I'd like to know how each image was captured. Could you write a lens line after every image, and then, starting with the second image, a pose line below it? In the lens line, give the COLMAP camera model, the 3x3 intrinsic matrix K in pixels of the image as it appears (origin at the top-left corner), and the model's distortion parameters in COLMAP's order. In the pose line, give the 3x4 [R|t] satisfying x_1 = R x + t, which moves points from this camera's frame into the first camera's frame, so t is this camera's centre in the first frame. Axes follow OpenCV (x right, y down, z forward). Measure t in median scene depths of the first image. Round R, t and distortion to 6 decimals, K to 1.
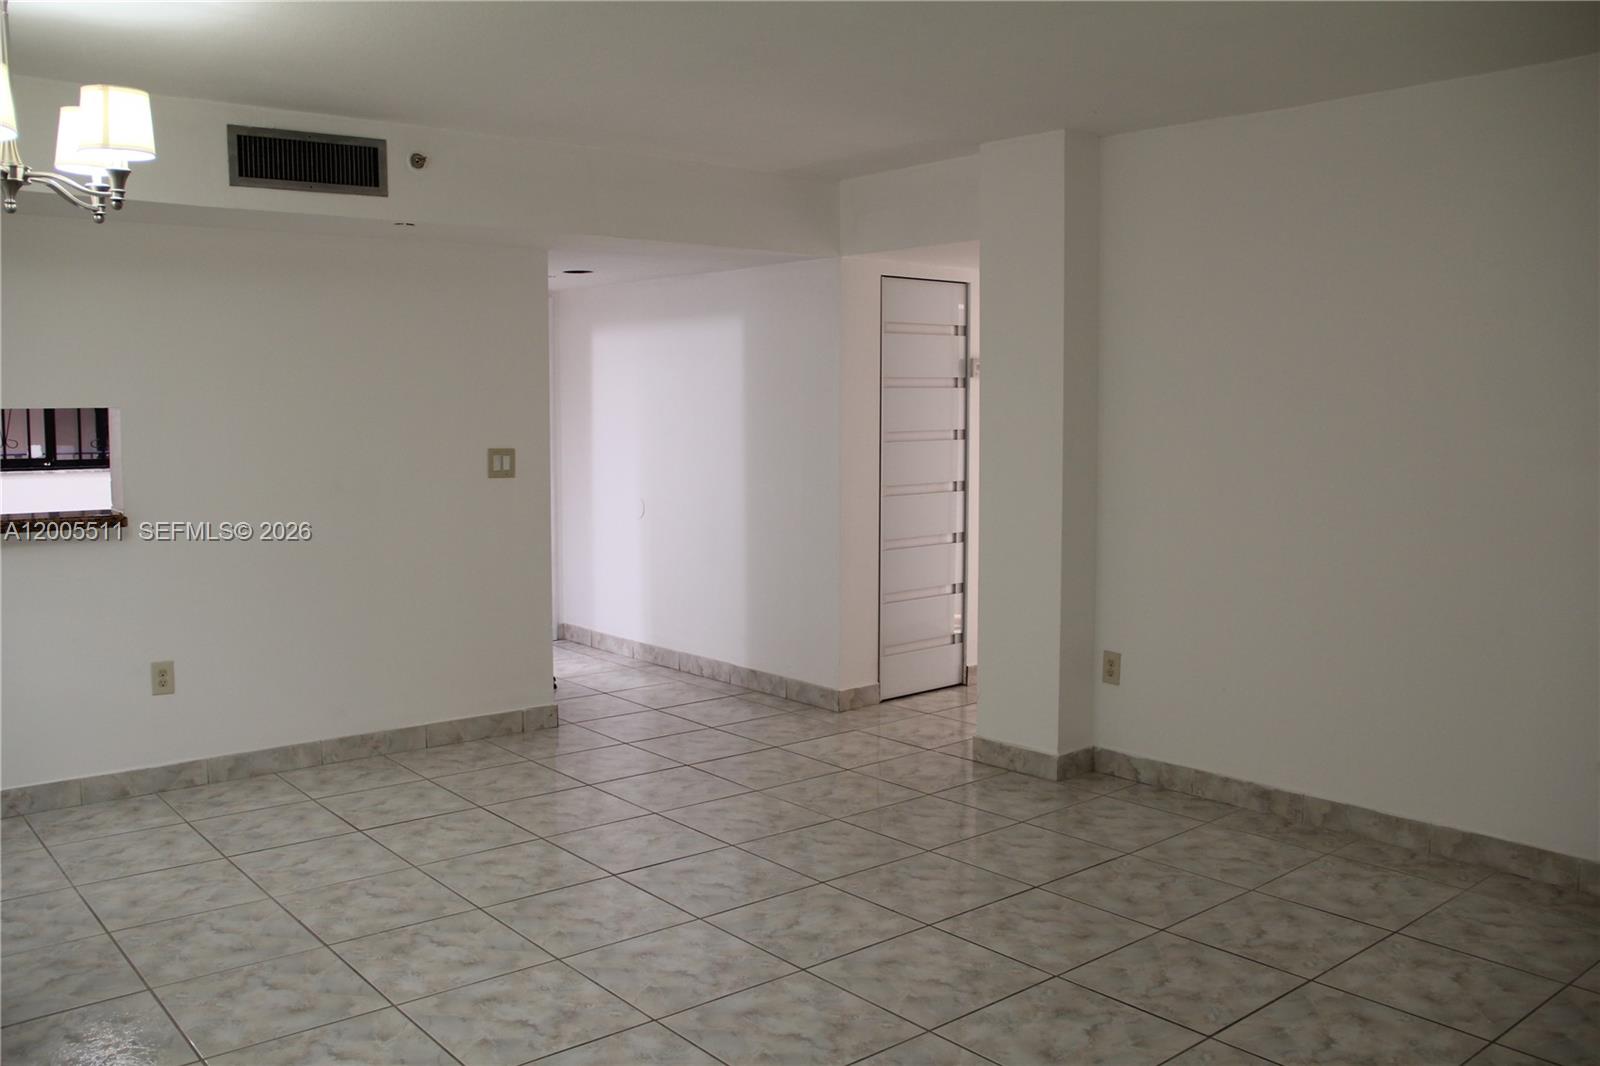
lens RADIAL K [[1344.4, 0, 797.0], [0, 1344.4, 532.2], [0, 0, 1]] dist [-0.172521, 0.150489]
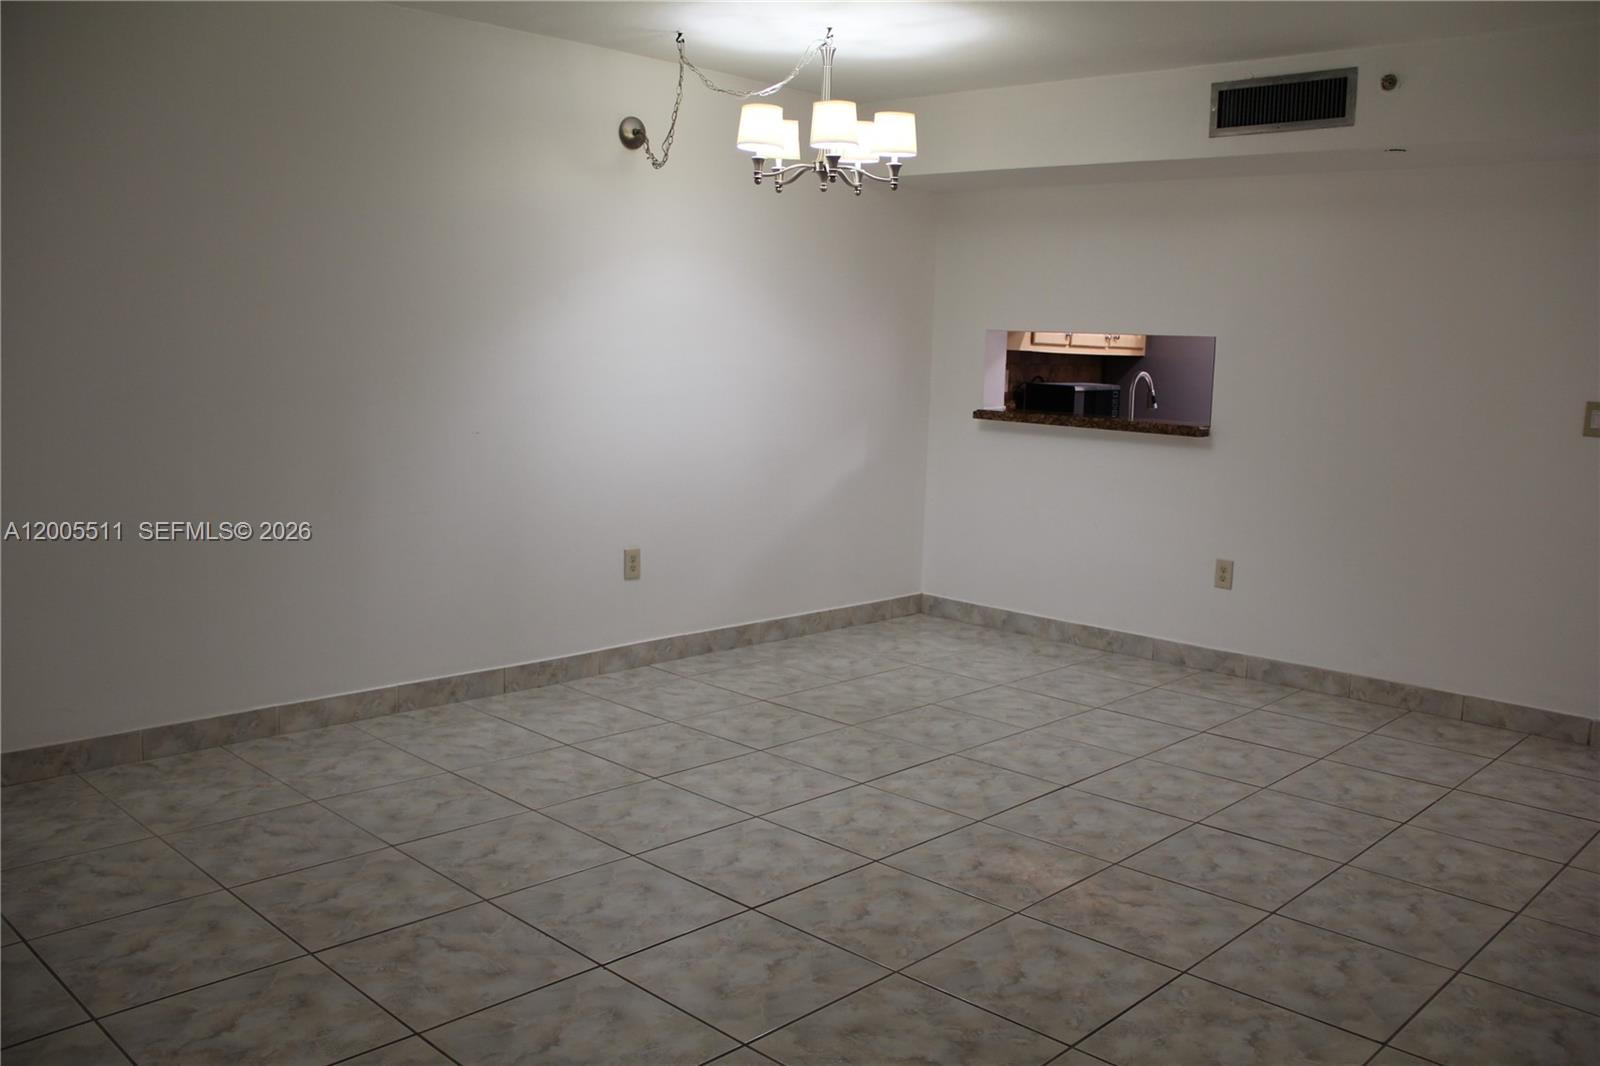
lens RADIAL K [[1344.4, 0, 834.0], [0, 1344.4, 537.0], [0, 0, 1]] dist [-0.172521, 0.150489]
pose [[0.118616, 0.143918, -0.982455, 0.661357], [-0.125295, 0.983701, 0.128973, -0.029854], [0.985003, 0.107798, 0.134715, 0.535370]]
